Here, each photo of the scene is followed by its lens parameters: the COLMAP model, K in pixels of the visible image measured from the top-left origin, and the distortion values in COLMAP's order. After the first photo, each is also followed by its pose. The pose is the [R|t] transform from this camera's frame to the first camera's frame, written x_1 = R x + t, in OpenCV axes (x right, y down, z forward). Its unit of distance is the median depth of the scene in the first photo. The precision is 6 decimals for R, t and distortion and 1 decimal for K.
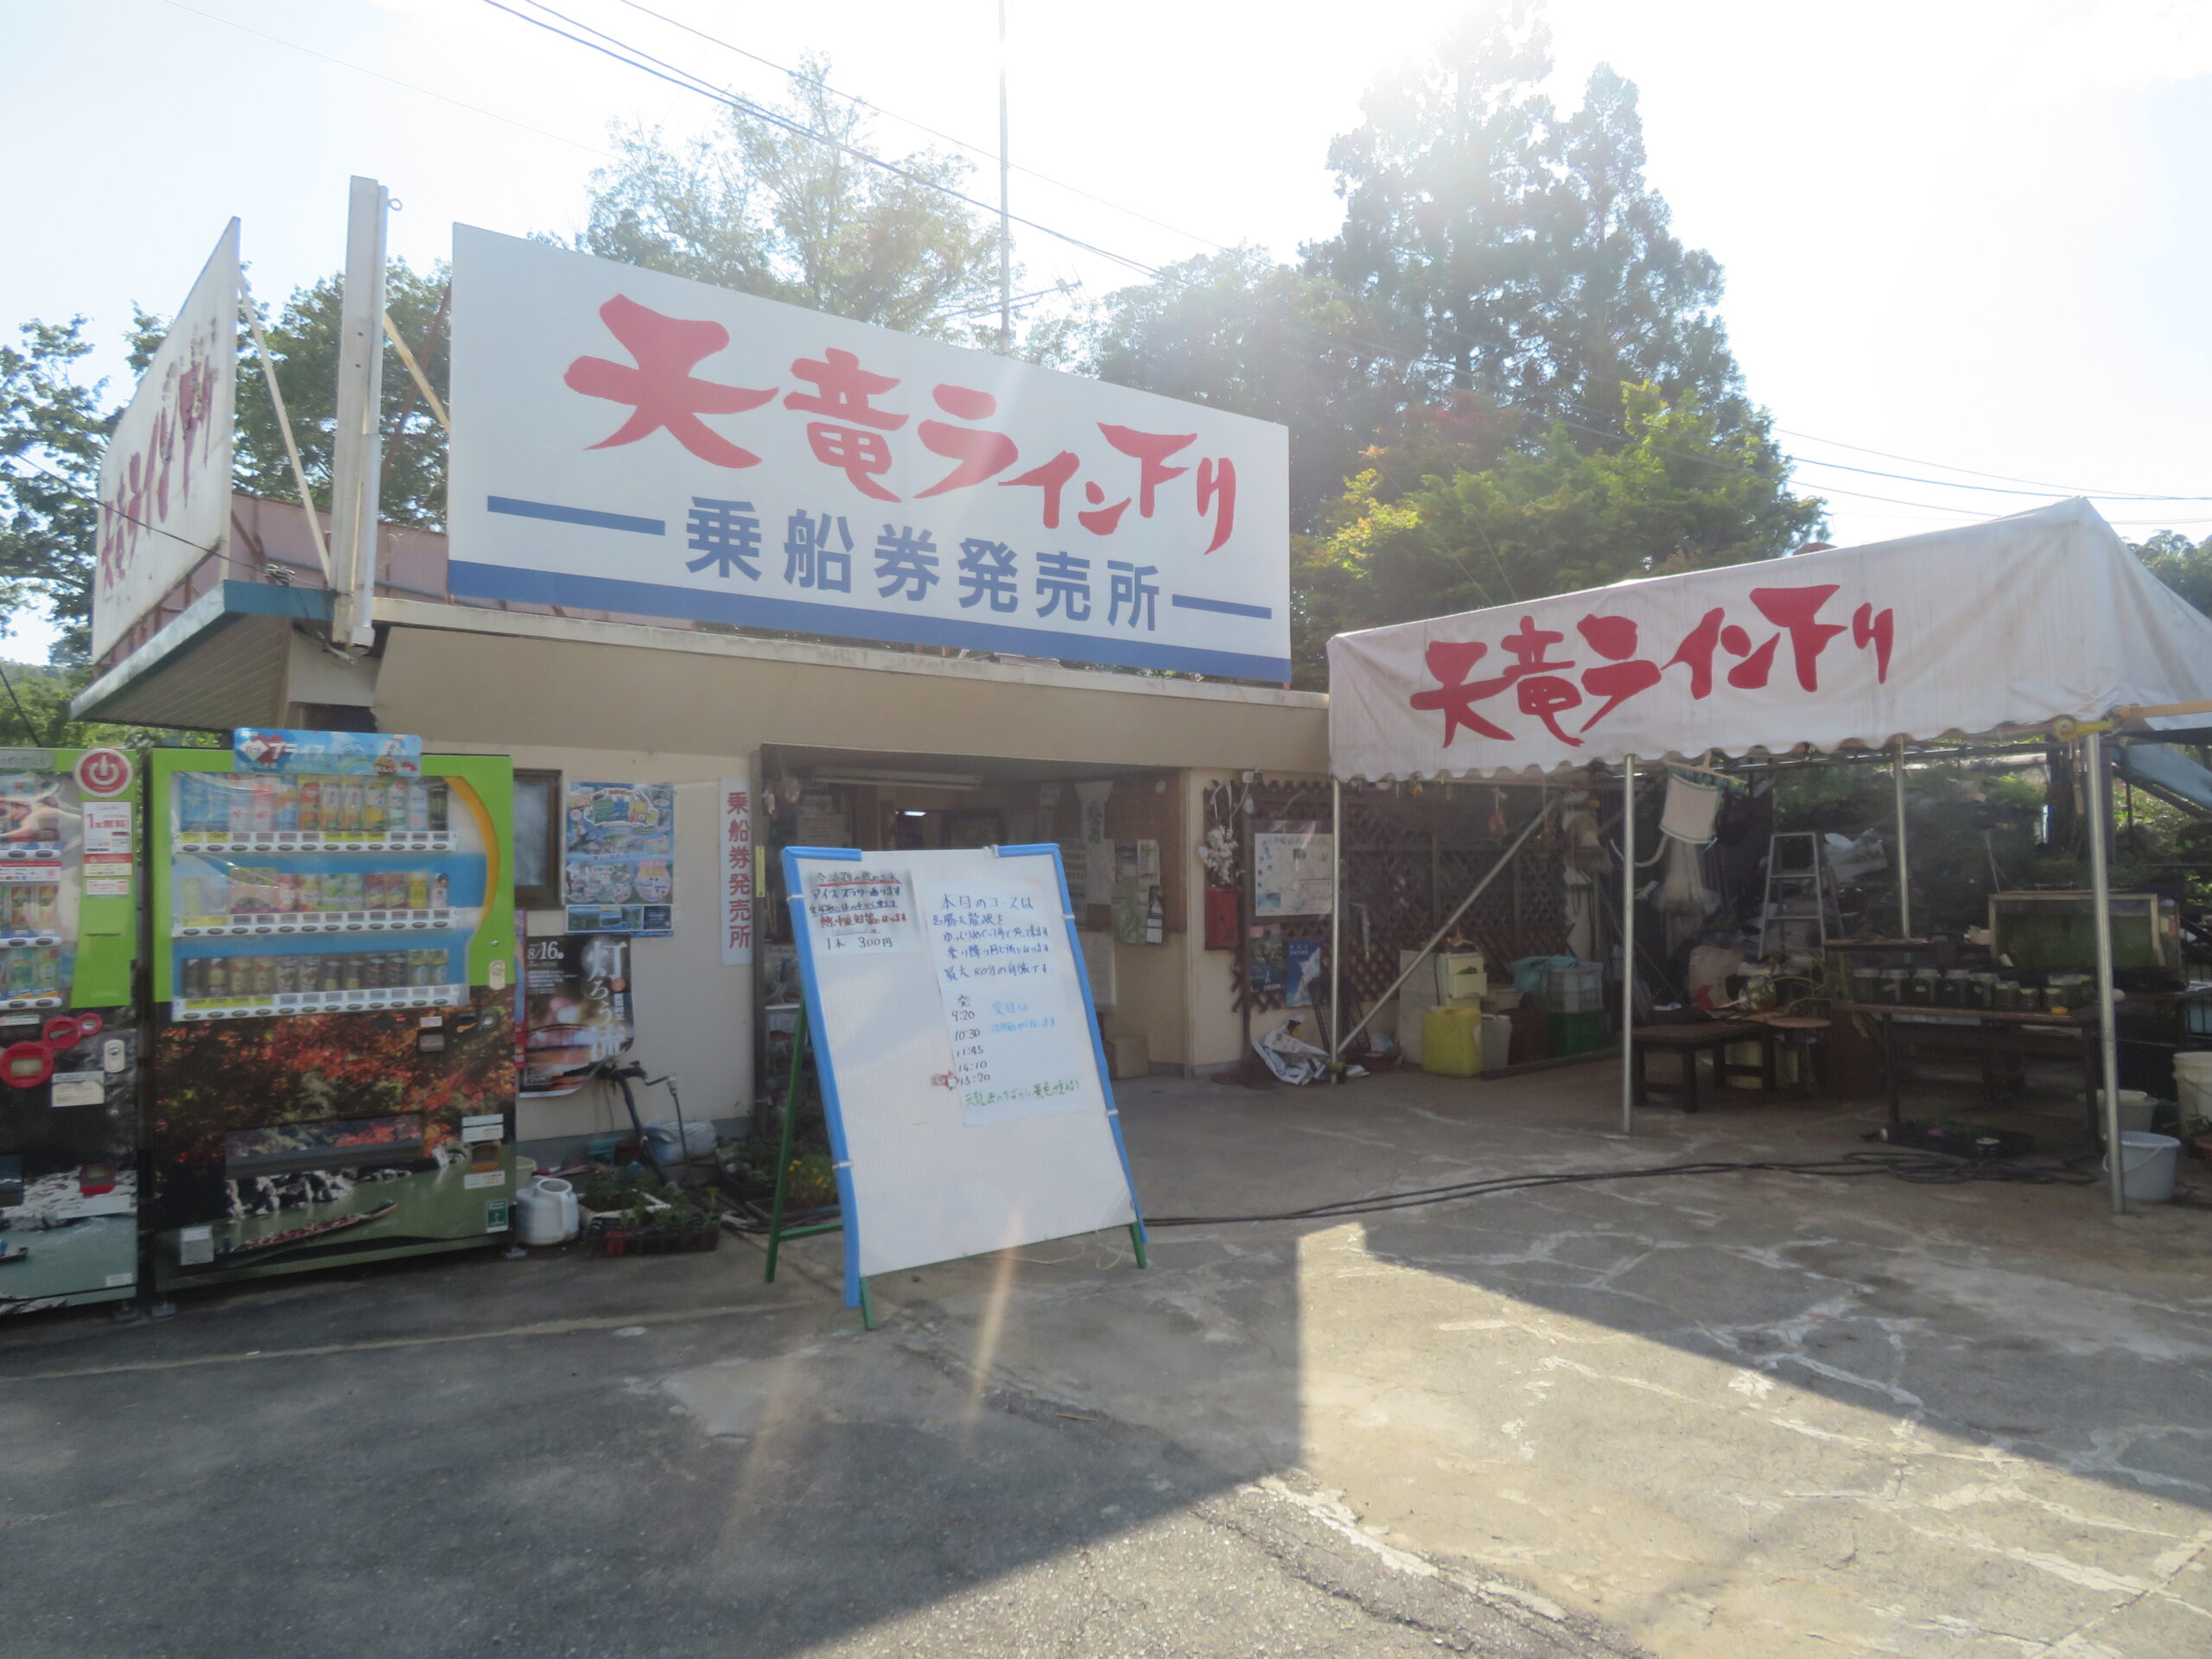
lens RADIAL K [[1575.4, 0, 1099.6], [0, 1575.4, 830.6], [0, 0, 1]] dist [-0.017631, 0.001795]
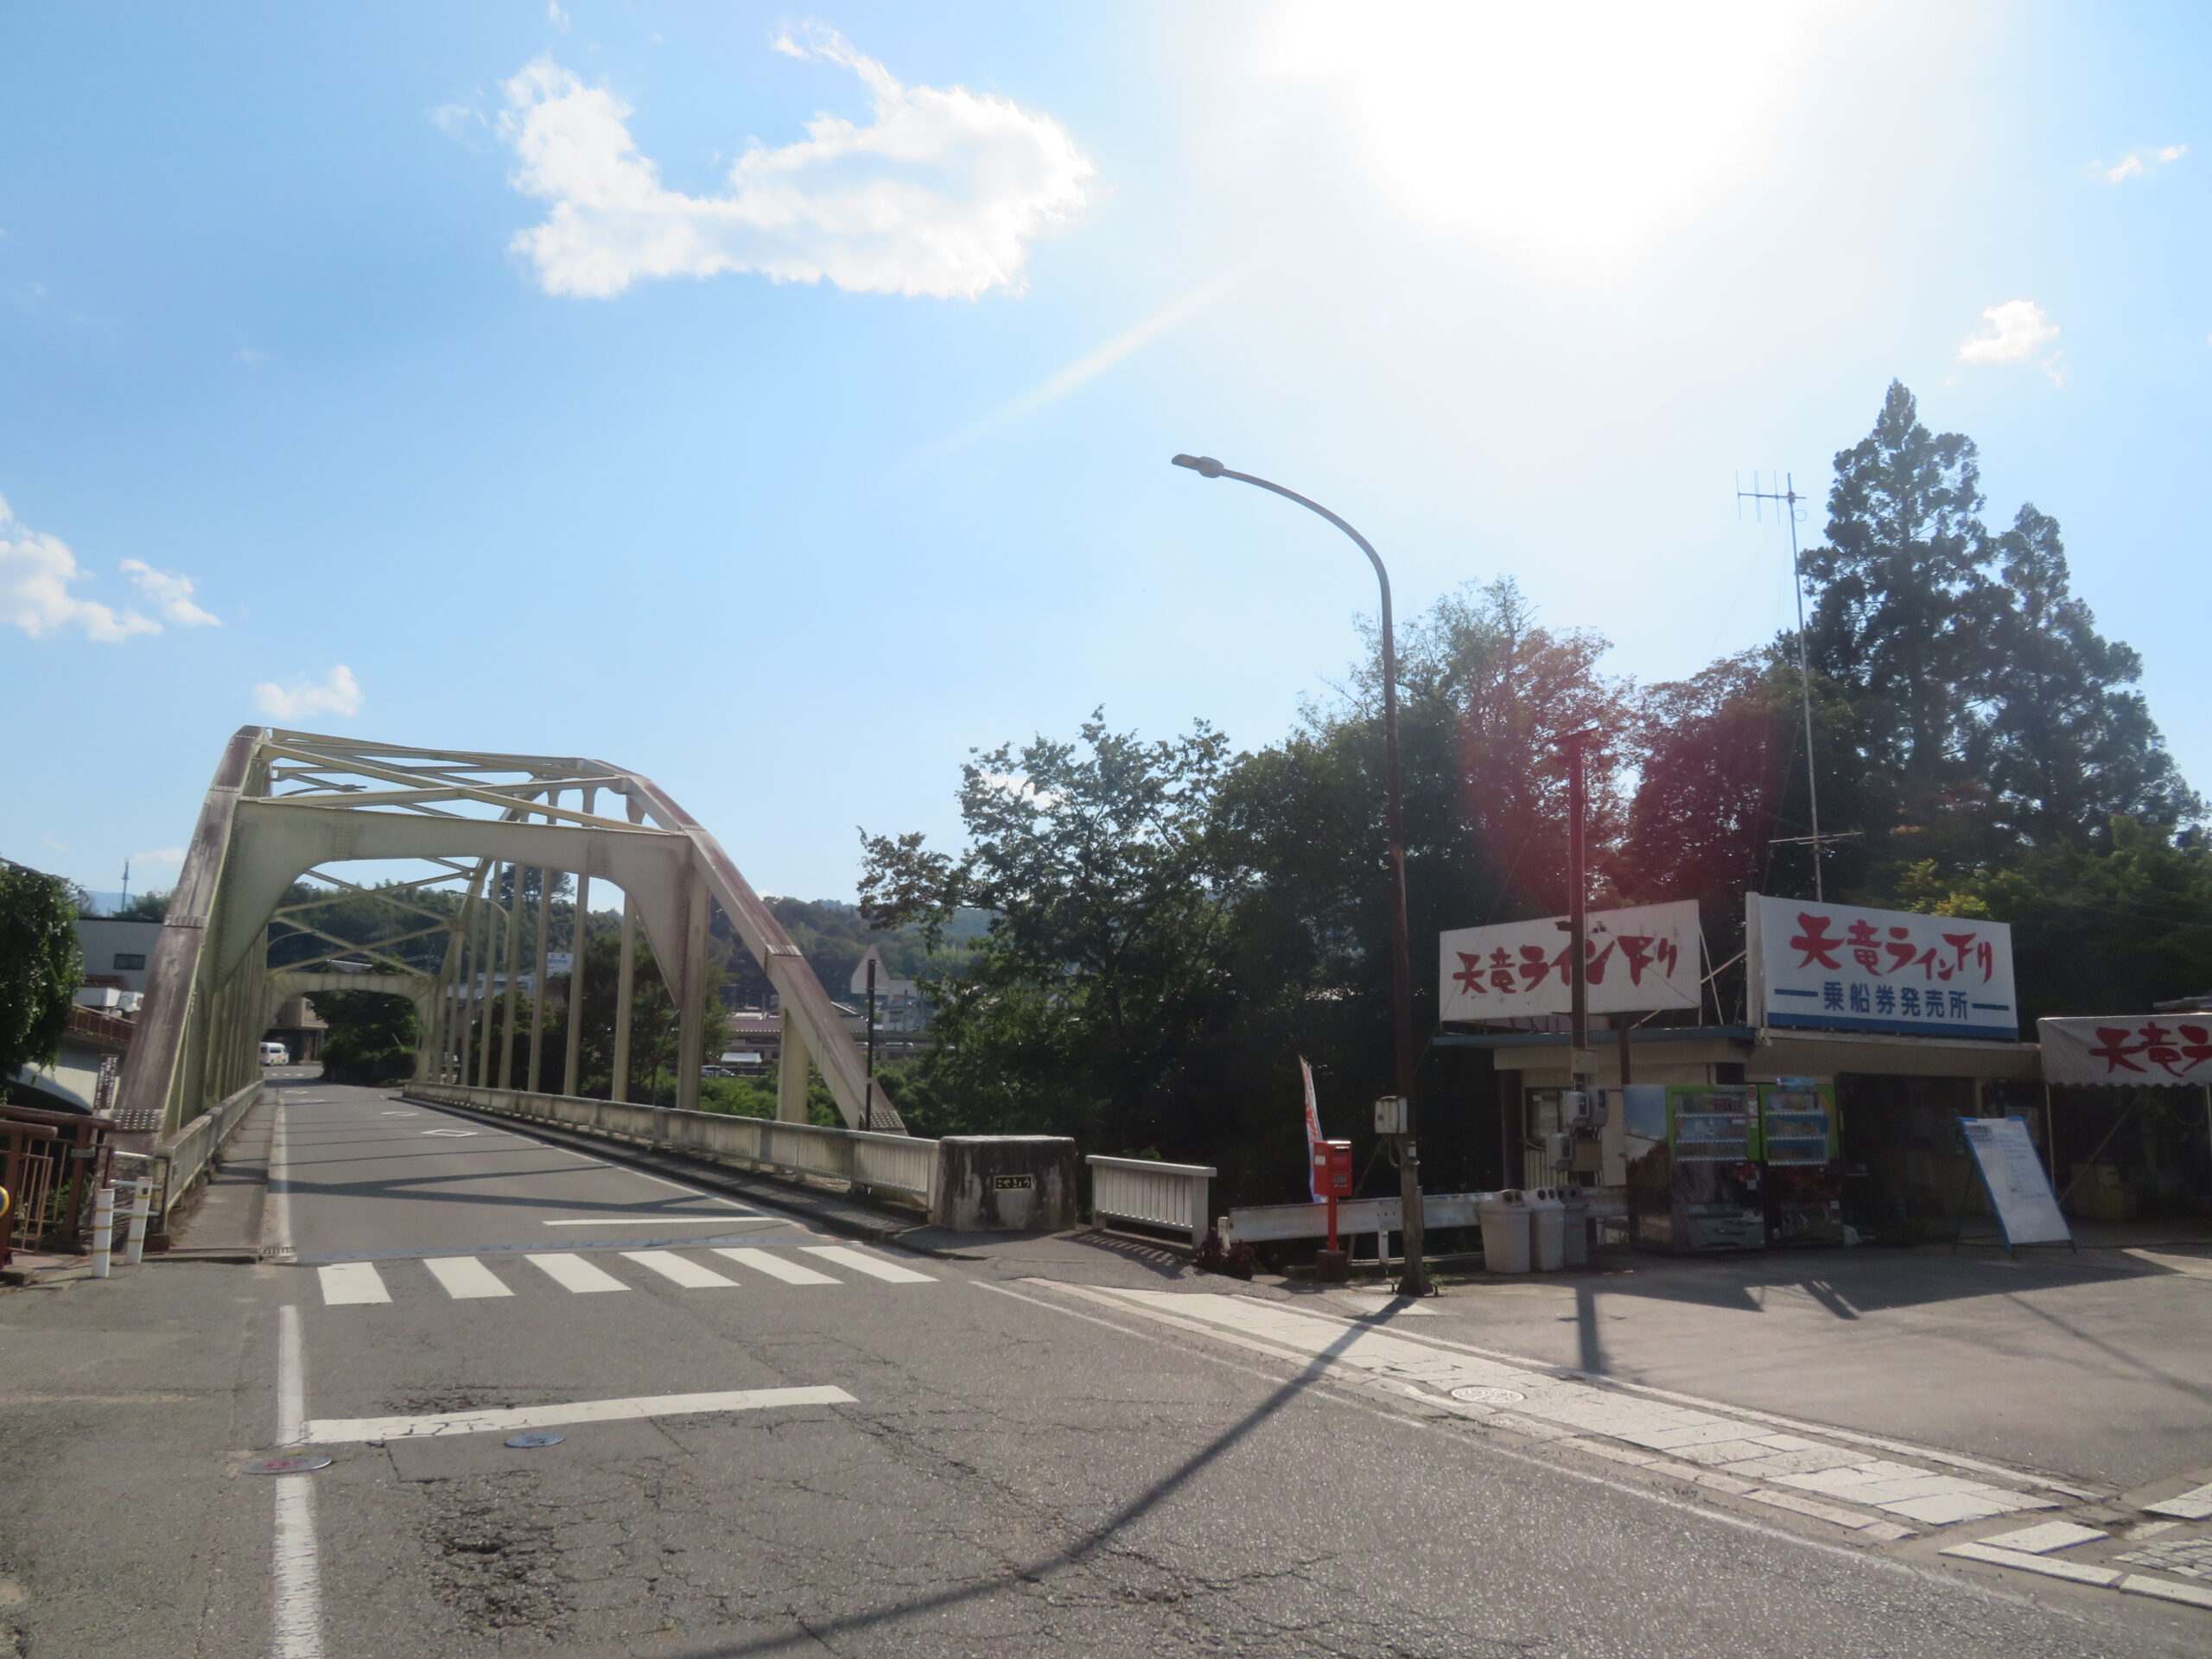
lens RADIAL K [[1575.4, 0, 1111.4], [0, 1575.4, 824.4], [0, 0, 1]] dist [-0.017631, 0.001795]
pose [[0.982491, -0.011247, -0.185968, -0.802743], [-0.016600, 0.988922, -0.147505, -0.050382], [0.185567, 0.148010, 0.971421, -1.591806]]
